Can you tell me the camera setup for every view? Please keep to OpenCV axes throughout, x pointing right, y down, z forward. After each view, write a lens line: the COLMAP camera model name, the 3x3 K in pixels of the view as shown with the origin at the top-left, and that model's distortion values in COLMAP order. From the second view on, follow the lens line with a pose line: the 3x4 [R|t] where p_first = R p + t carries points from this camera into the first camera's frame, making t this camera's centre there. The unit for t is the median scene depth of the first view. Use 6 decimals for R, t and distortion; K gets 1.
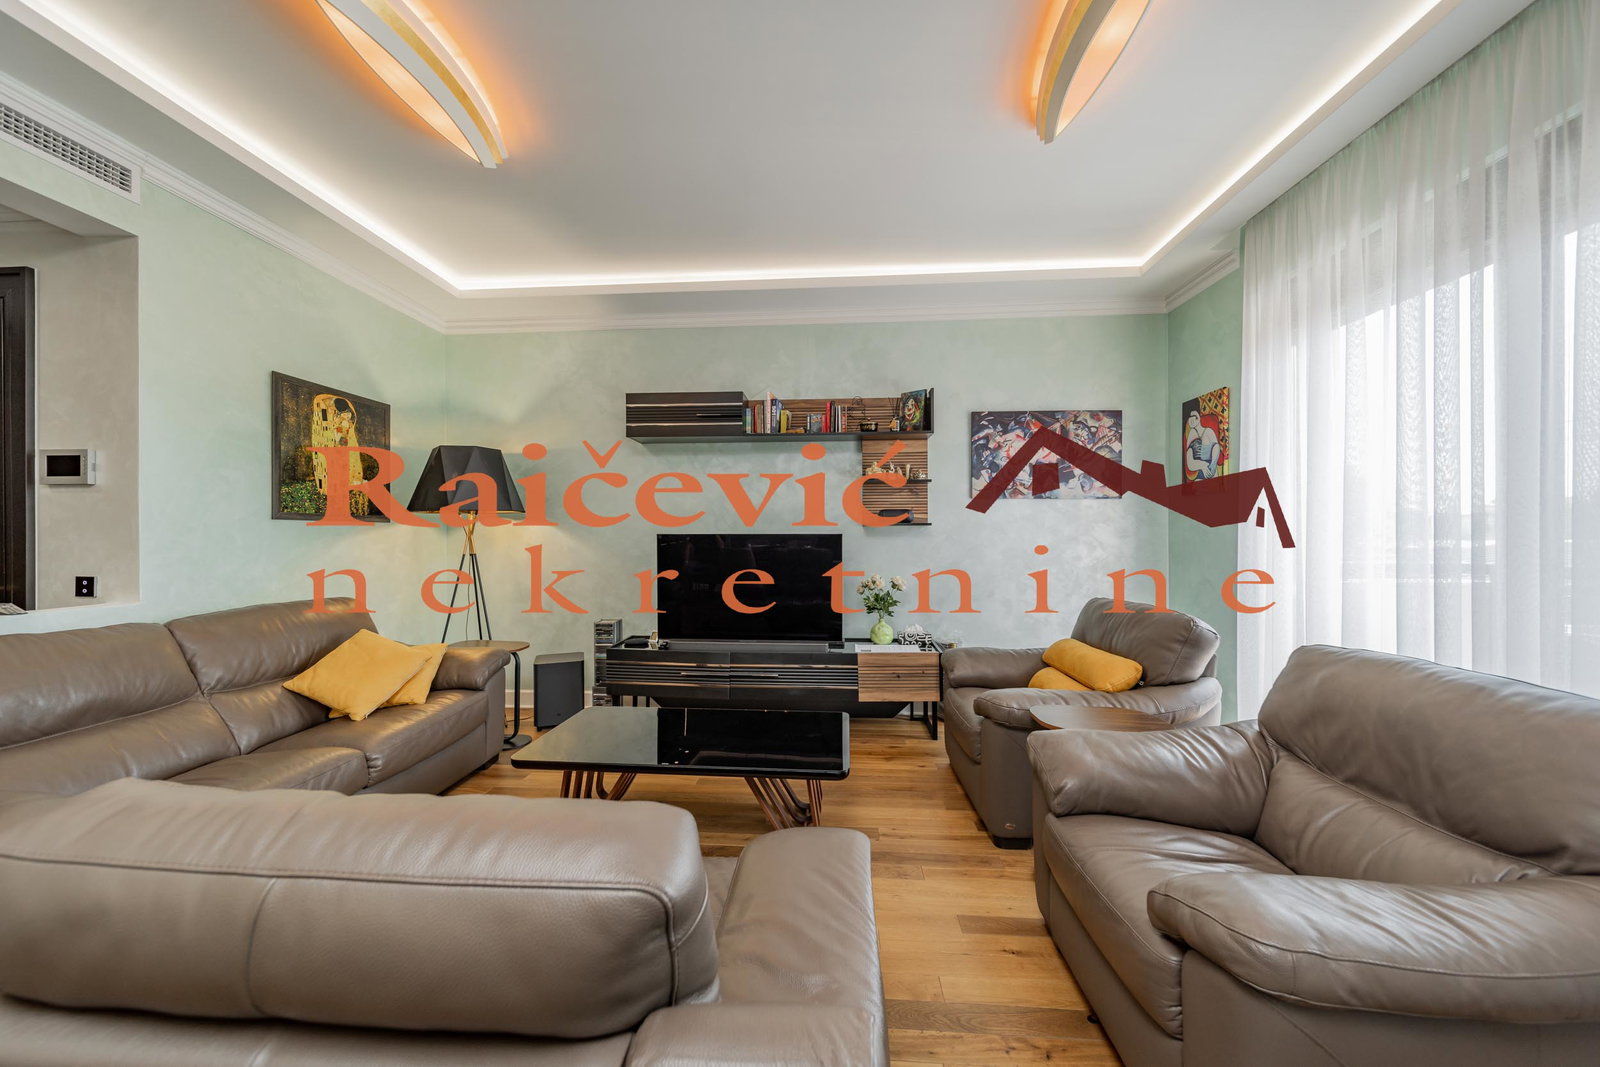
lens RADIAL K [[561.0, 0, 788.6], [0, 561.0, 540.7], [0, 0, 1]] dist [0.001595, -0.001287]
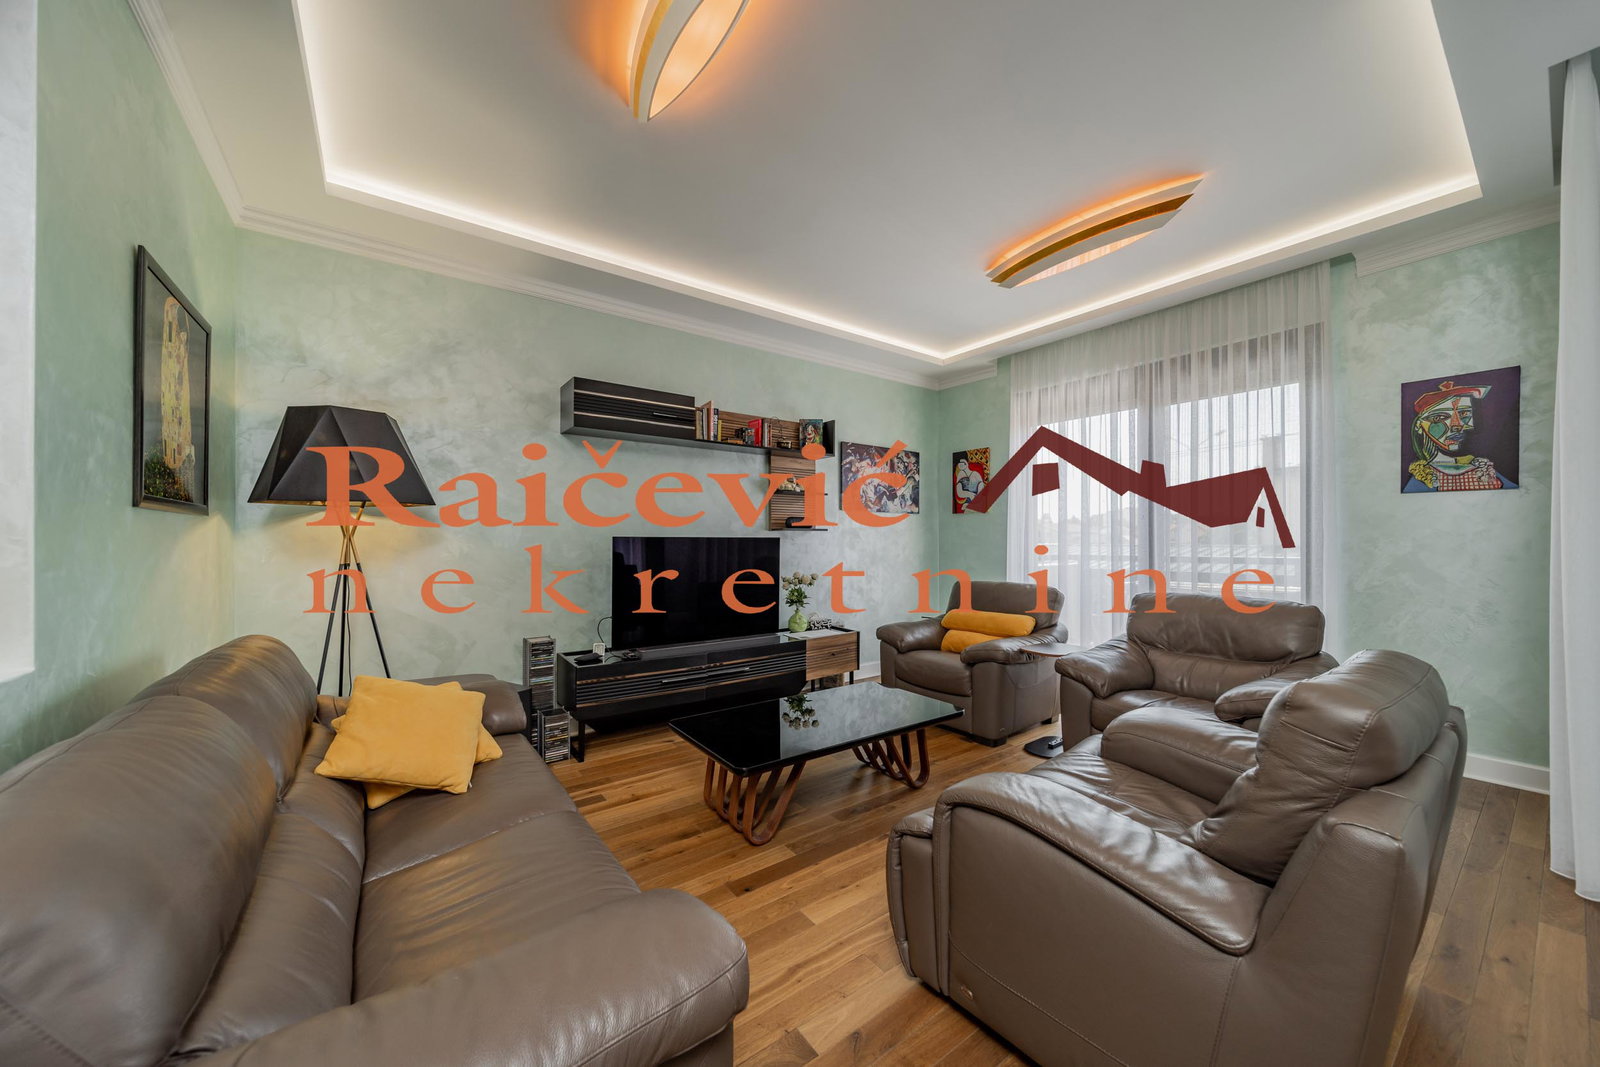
lens RADIAL K [[561.0, 0, 781.2], [0, 561.0, 540.2], [0, 0, 1]] dist [0.001595, -0.001287]
pose [[0.772319, 0.001863, 0.635233, -0.602603], [0.003862, 0.999963, -0.007628, 0.001665], [-0.635224, 0.008344, 0.772283, 0.117722]]
